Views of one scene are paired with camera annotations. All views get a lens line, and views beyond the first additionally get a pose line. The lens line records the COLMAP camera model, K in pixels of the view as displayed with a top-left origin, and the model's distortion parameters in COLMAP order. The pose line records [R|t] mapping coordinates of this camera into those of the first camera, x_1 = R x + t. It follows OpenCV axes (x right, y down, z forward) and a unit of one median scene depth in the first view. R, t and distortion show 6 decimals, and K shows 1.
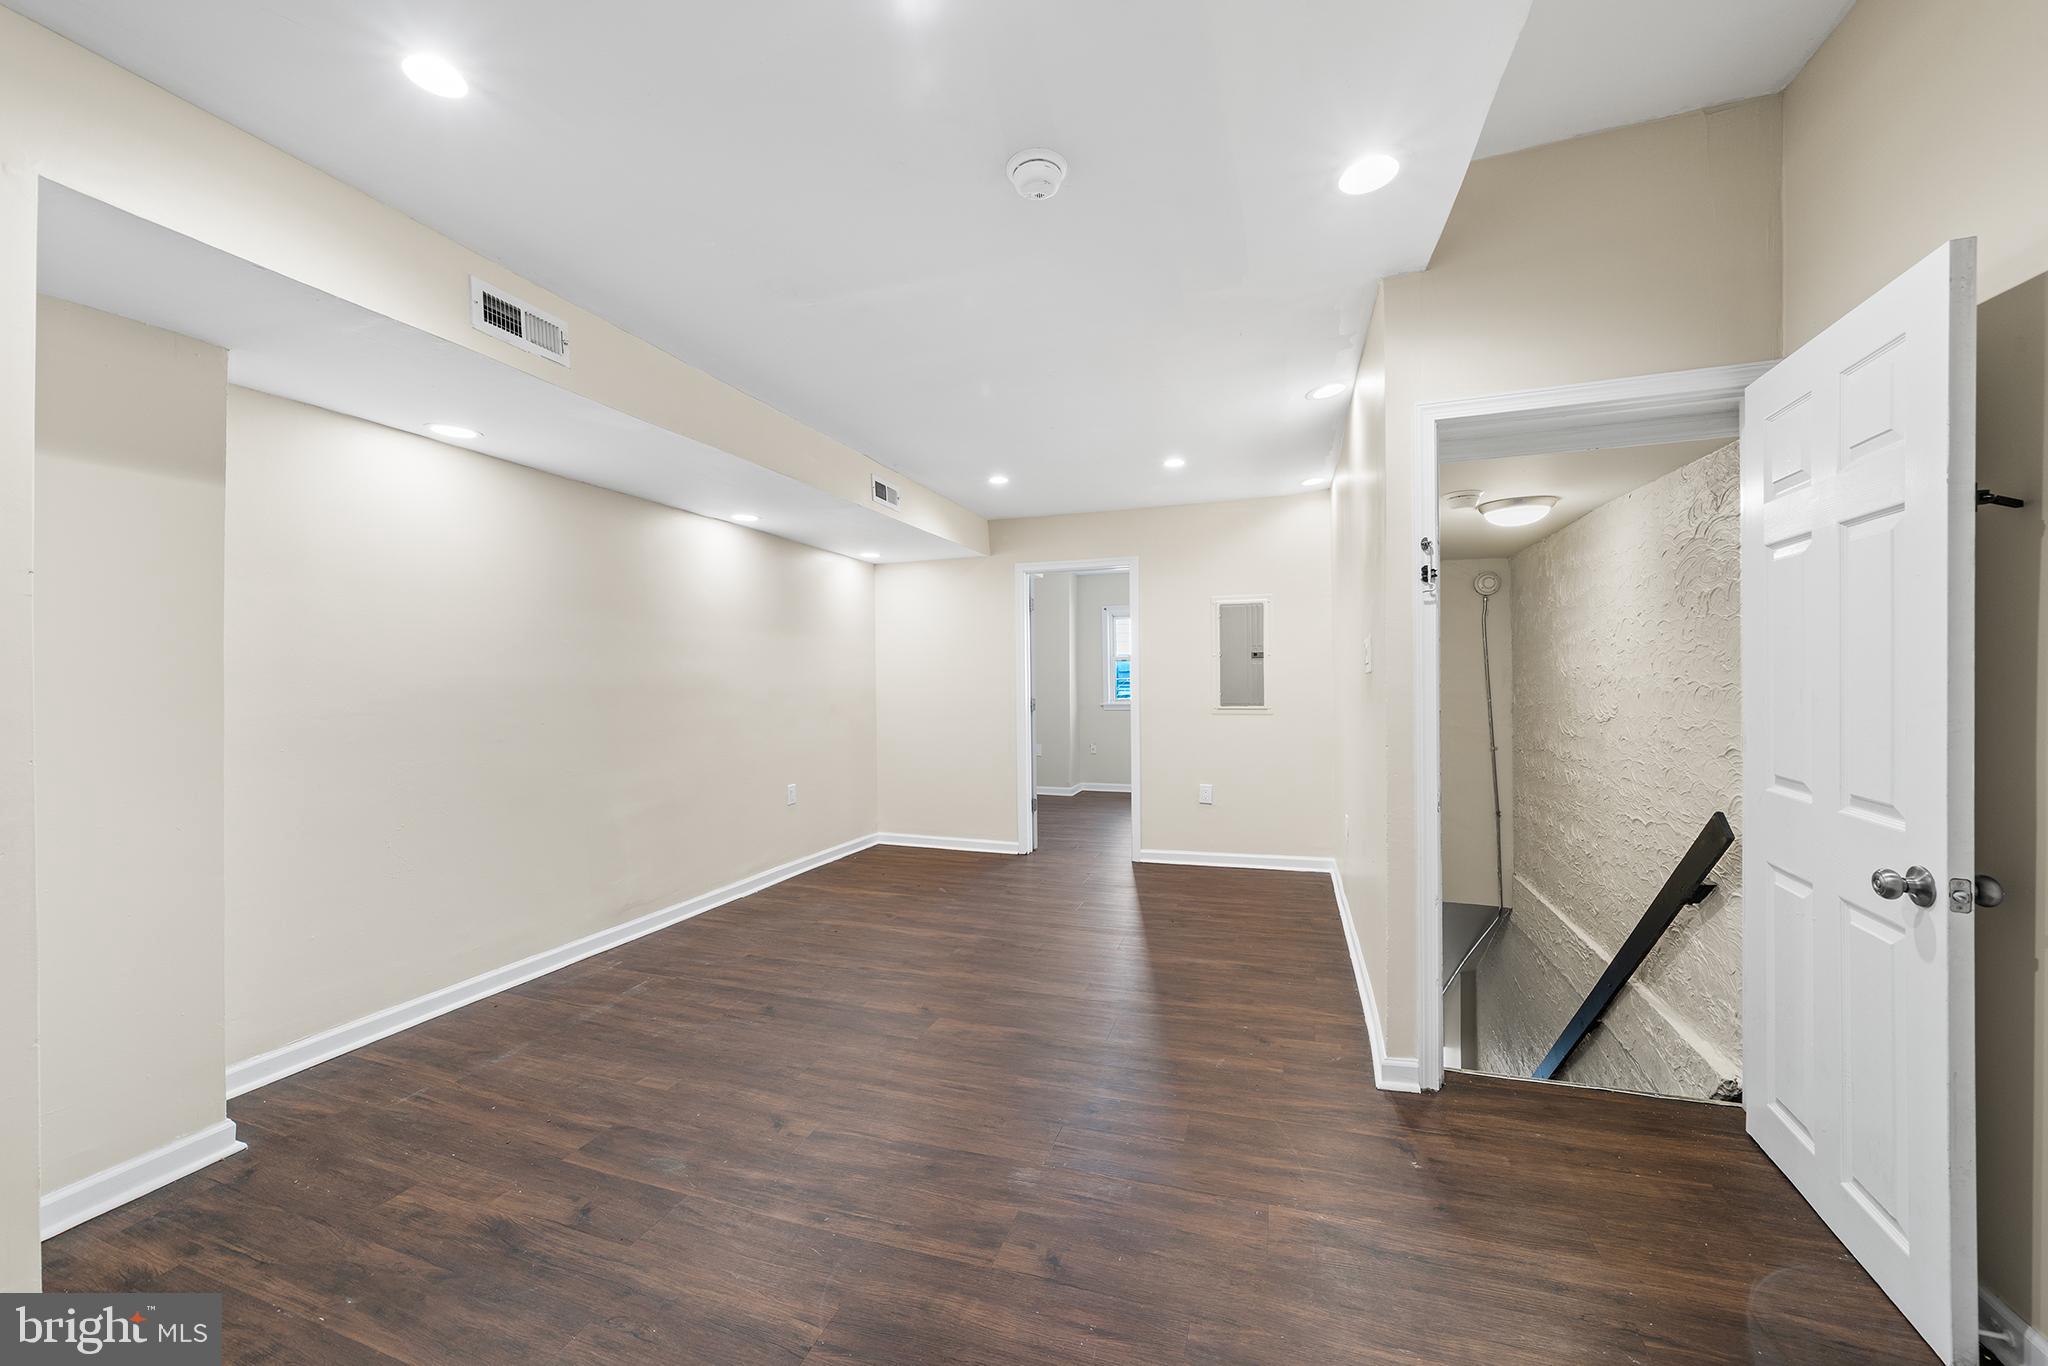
lens RADIAL K [[783.9, 0, 1030.6], [0, 783.9, 680.6], [0, 0, 1]] dist [-0.002506, -0.000533]
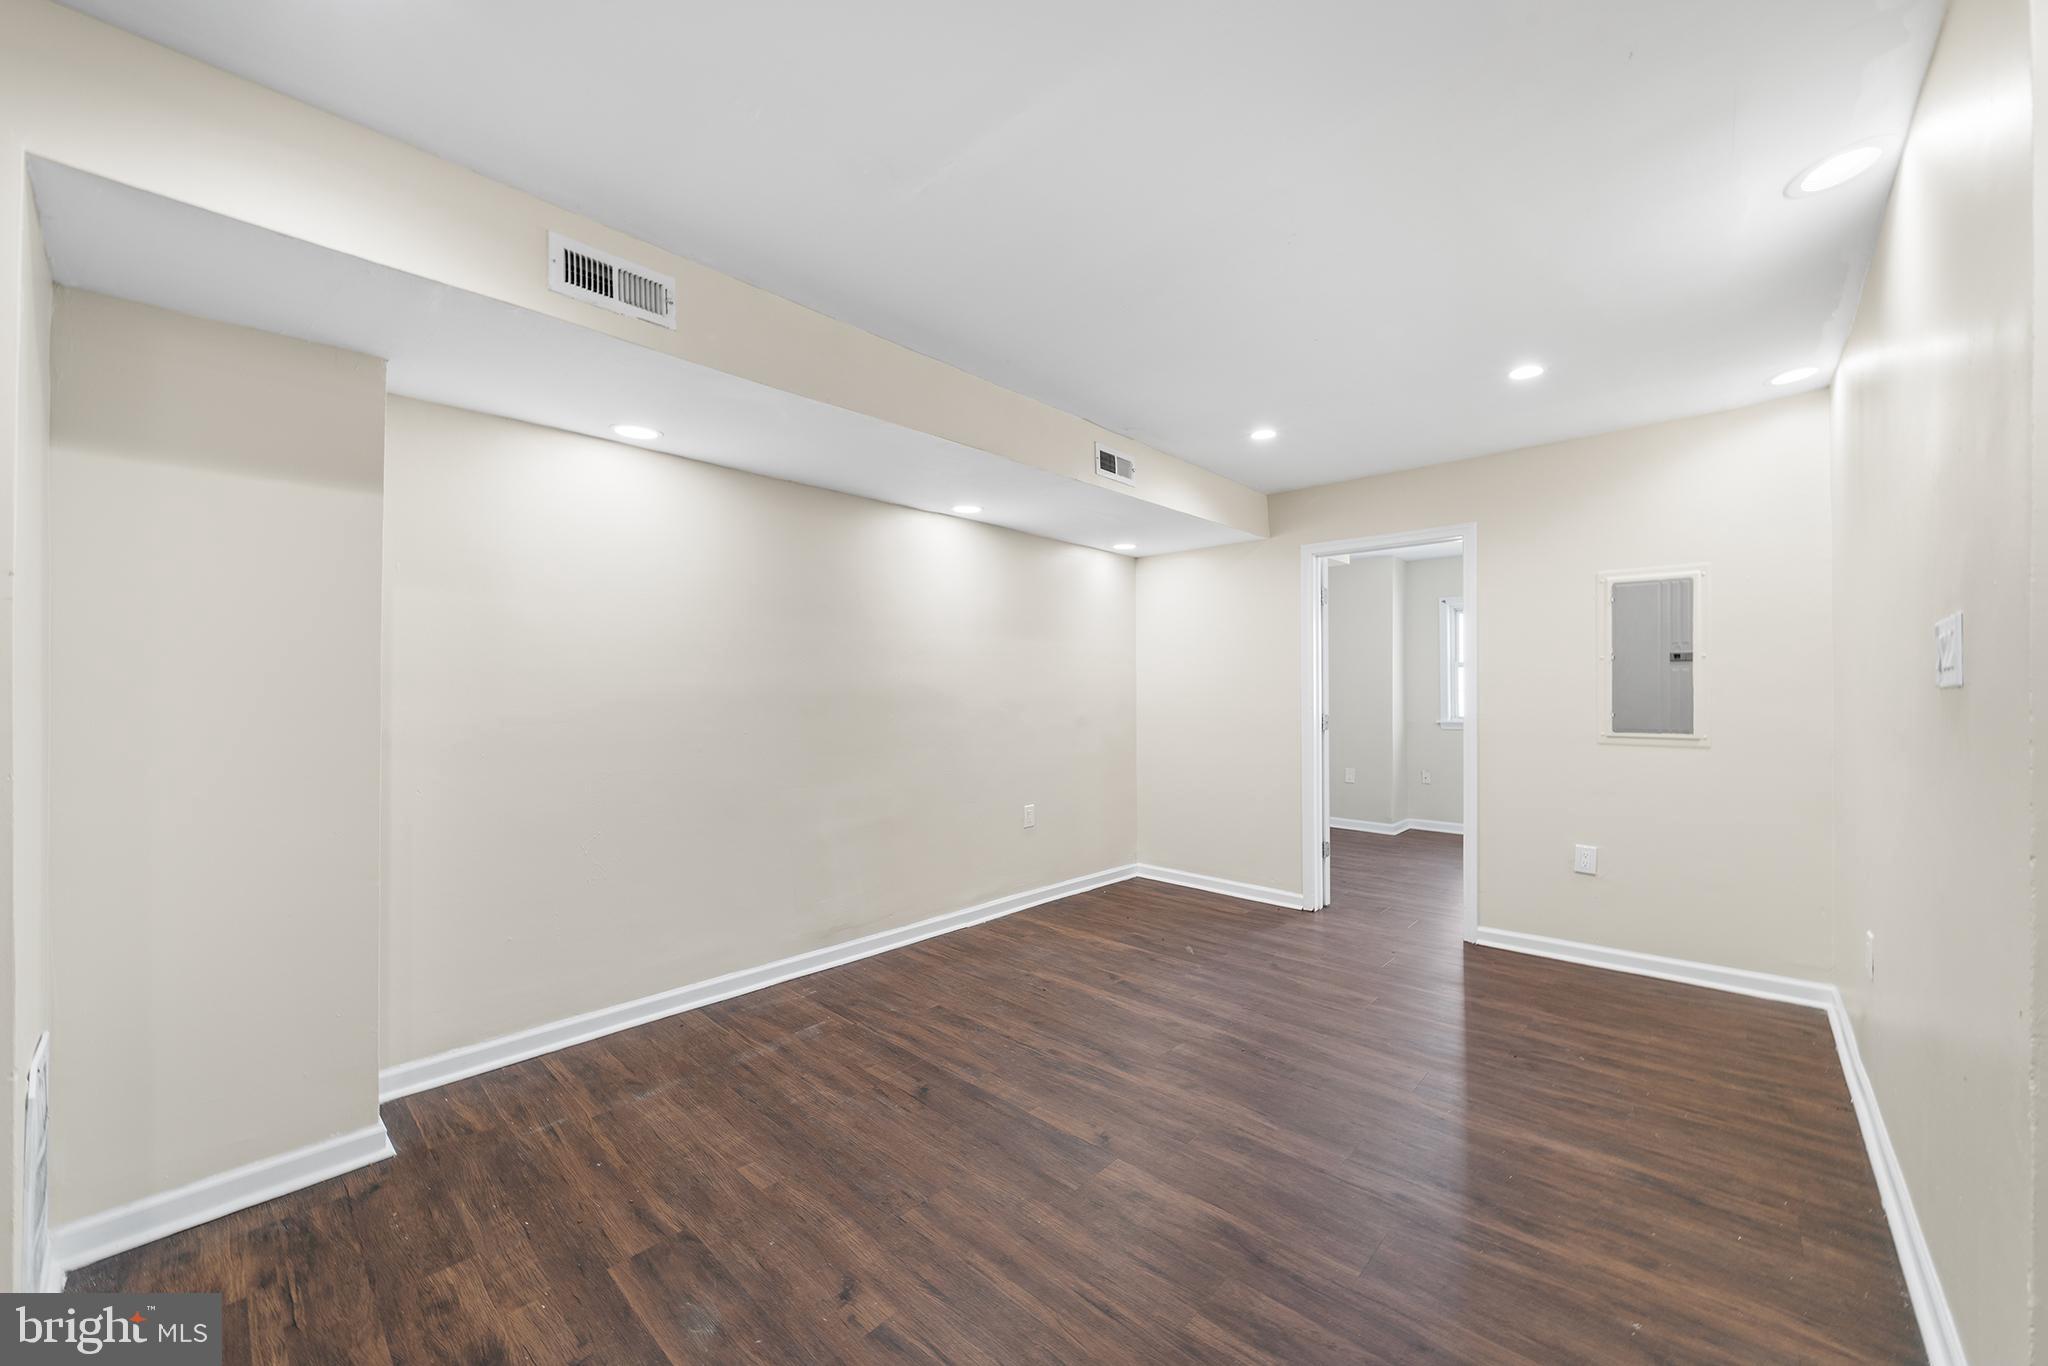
lens RADIAL K [[783.9, 0, 1020.6], [0, 783.9, 684.4], [0, 0, 1]] dist [-0.002506, -0.000533]
pose [[0.910281, 0.006030, -0.413946, 0.079747], [-0.007929, 0.999964, -0.002869, -0.004689], [0.413914, 0.005894, 0.910297, 0.242293]]
